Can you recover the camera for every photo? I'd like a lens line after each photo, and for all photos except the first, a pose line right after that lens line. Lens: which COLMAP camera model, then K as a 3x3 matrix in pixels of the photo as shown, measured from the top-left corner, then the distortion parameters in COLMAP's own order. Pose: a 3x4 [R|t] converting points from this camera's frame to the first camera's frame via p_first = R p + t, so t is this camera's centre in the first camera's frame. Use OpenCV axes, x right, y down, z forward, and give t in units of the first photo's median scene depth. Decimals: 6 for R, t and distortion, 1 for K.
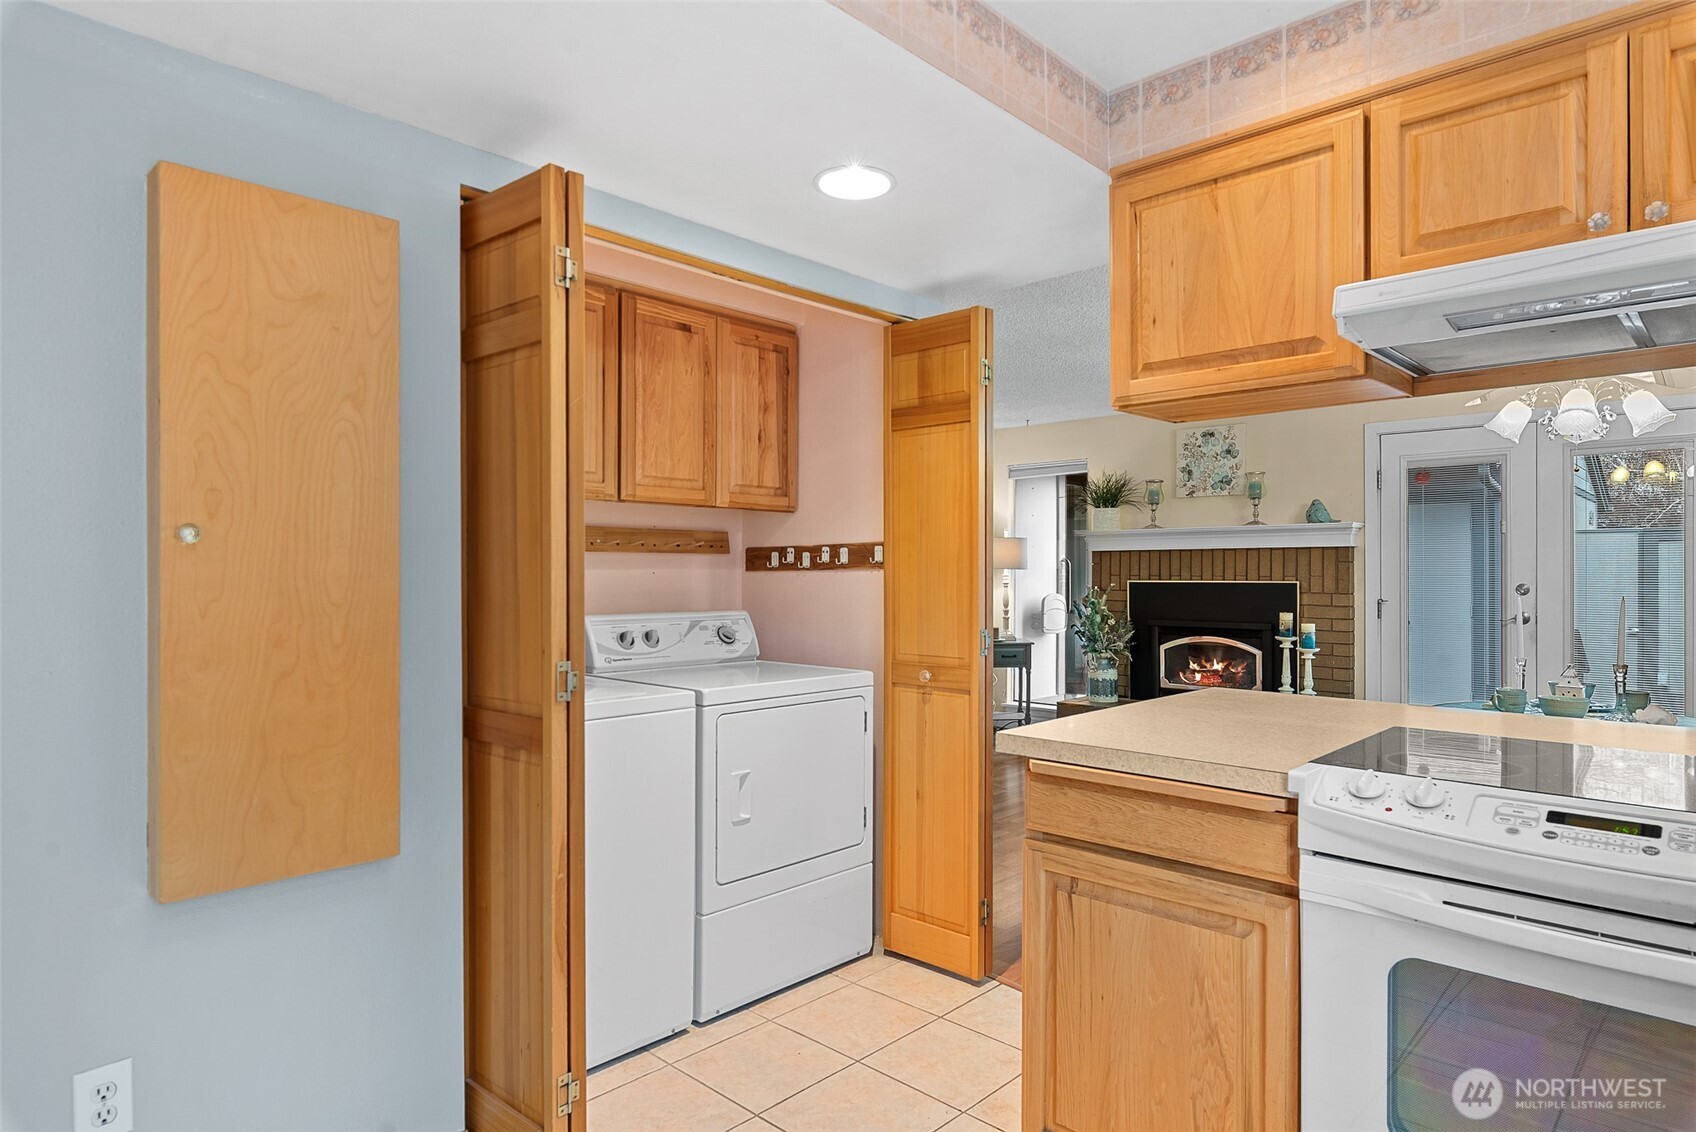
lens RADIAL K [[987.4, 0, 854.2], [0, 987.4, 566.8], [0, 0, 1]] dist [0.003186, -0.003259]
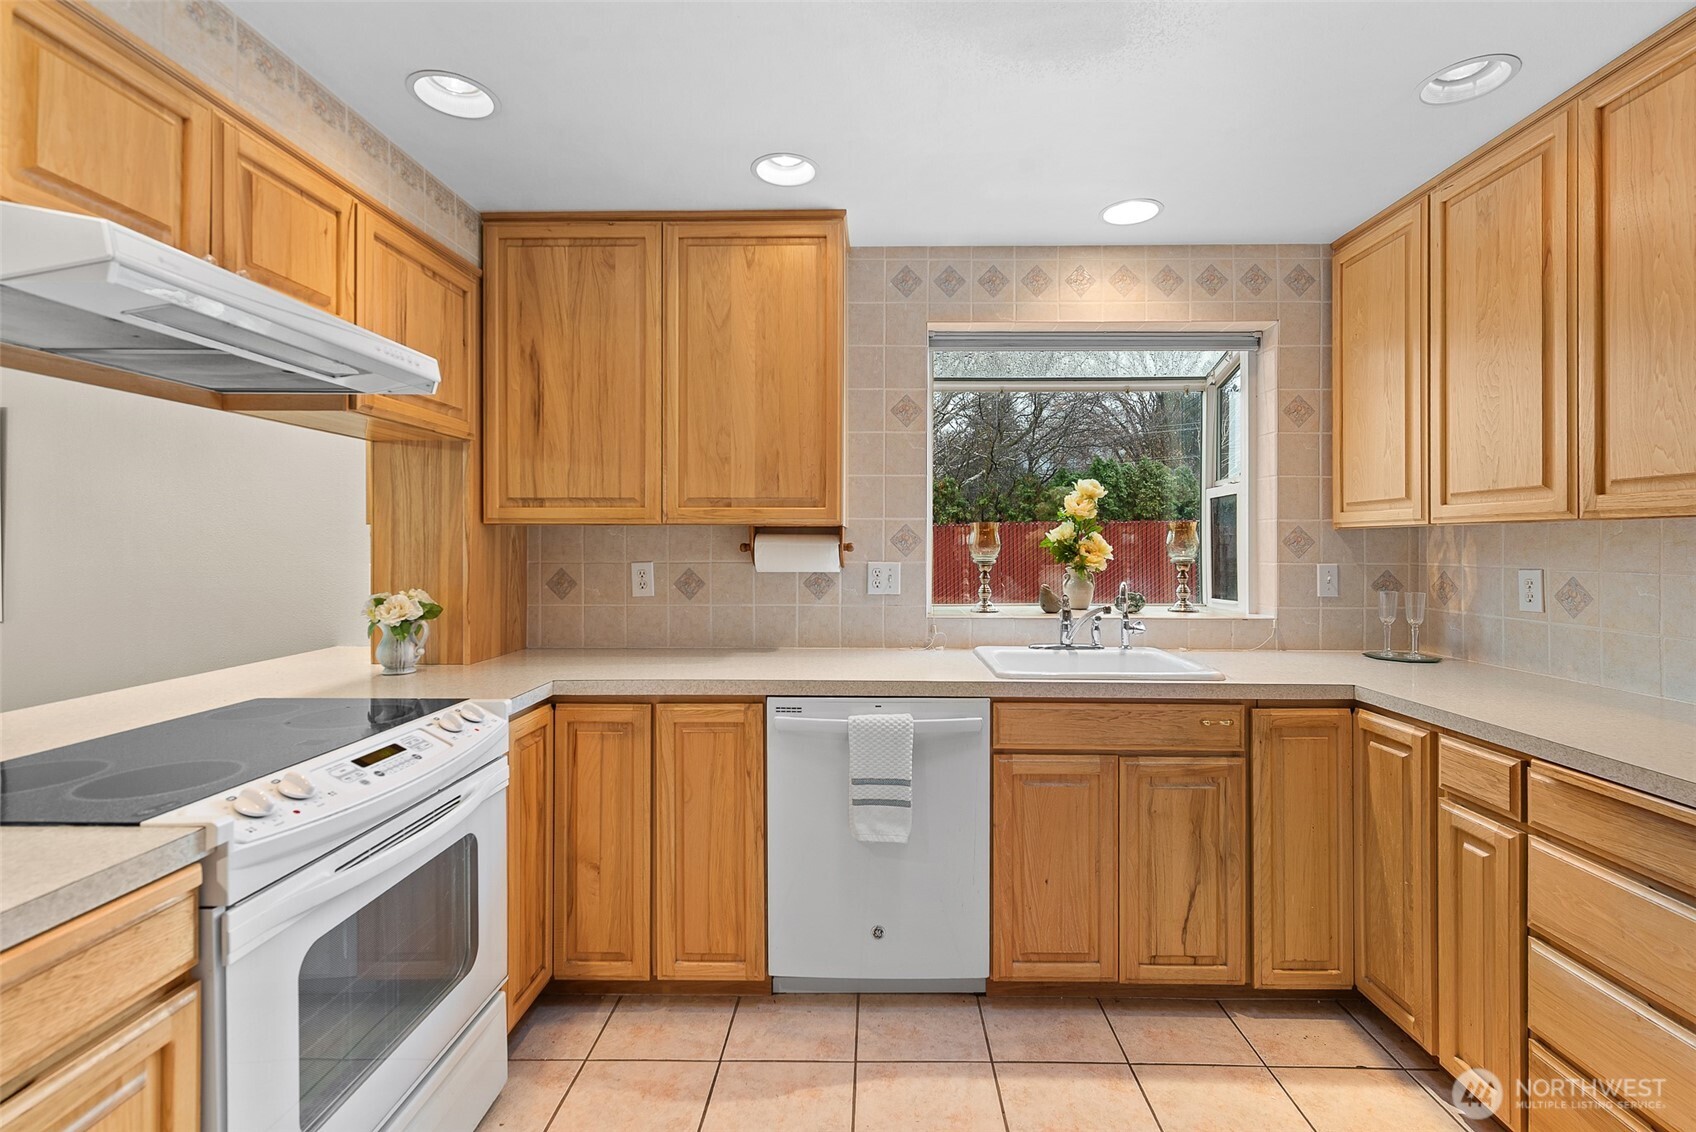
lens RADIAL K [[757.2, 0, 881.7], [0, 757.2, 543.1], [0, 0, 1]] dist [0.004042, -0.000451]
pose [[-0.672423, 0.004870, 0.740151, -0.231161], [-0.000069, 0.999978, -0.006642, -0.012452], [-0.740167, -0.004518, -0.672408, 0.573985]]
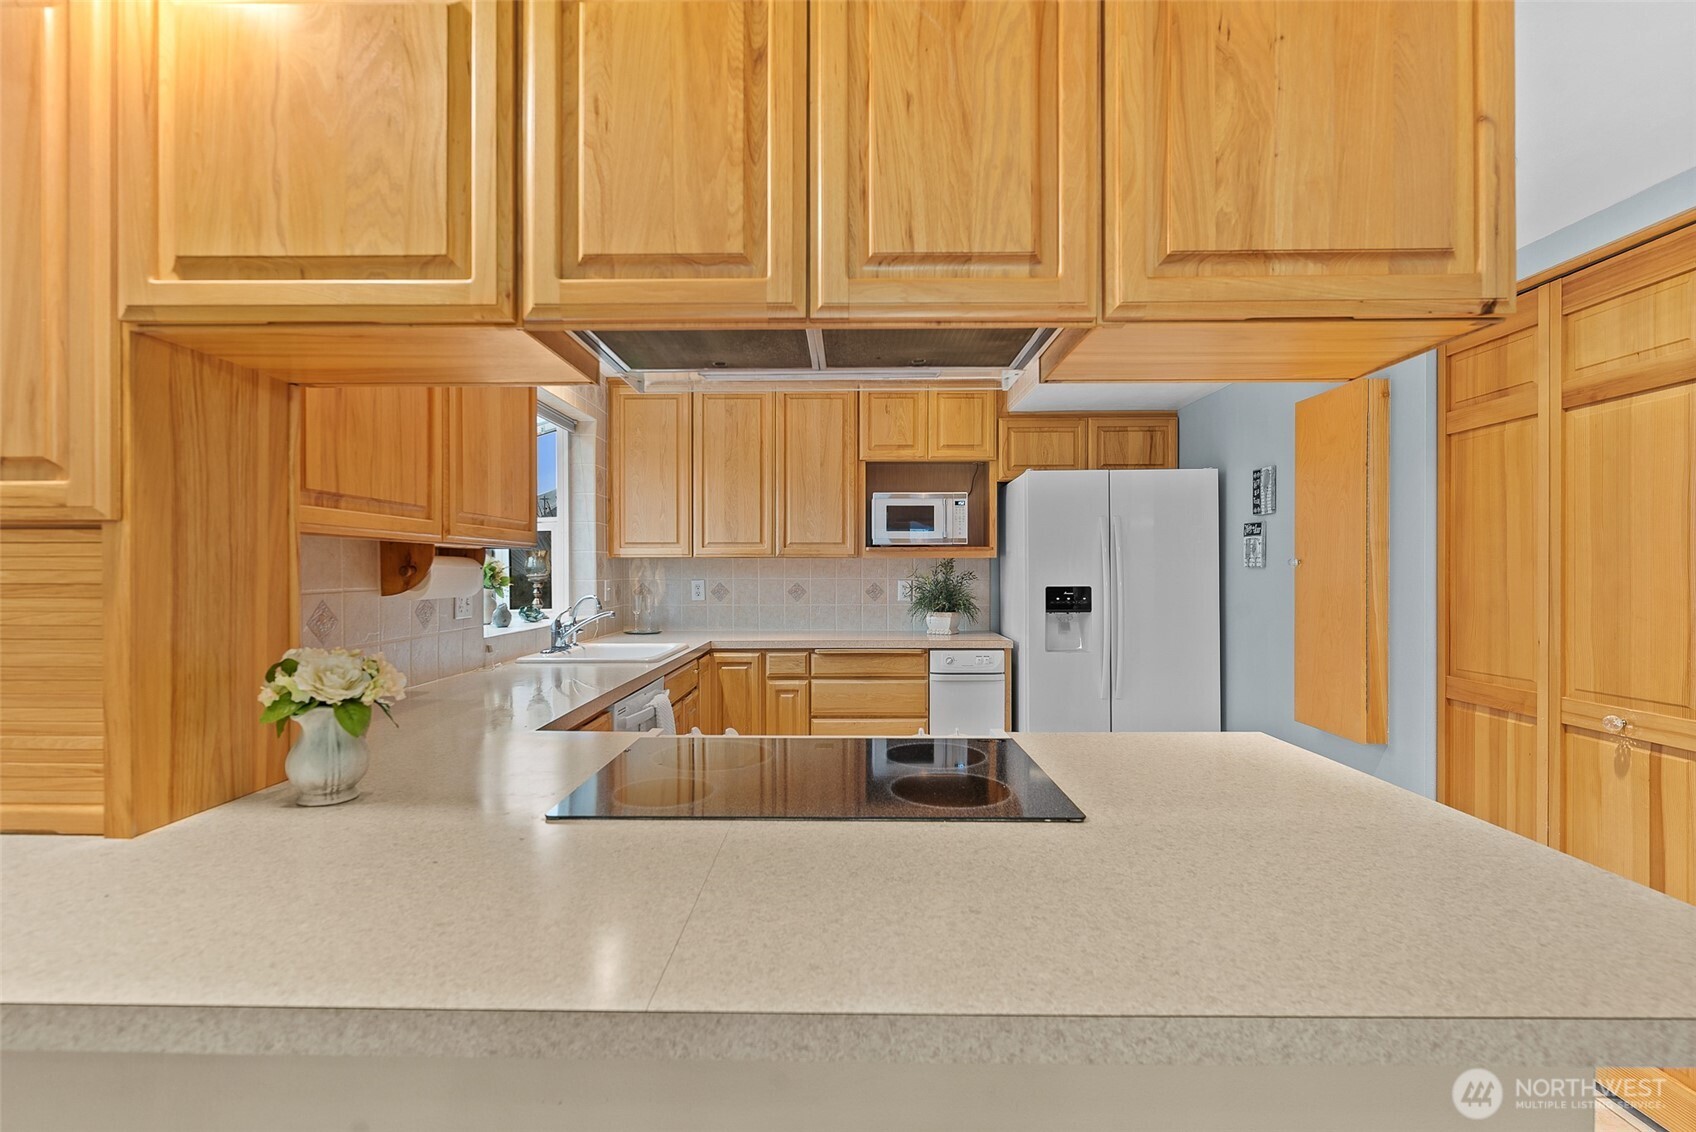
lens RADIAL K [[757.2, 0, 837.3], [0, 757.2, 571.7], [0, 0, 1]] dist [0.004042, -0.000451]
pose [[-0.739037, 0.005829, -0.673639, 0.758775], [0.003488, 0.999982, 0.004826, -0.014379], [0.673655, 0.001217, -0.739045, 0.930032]]
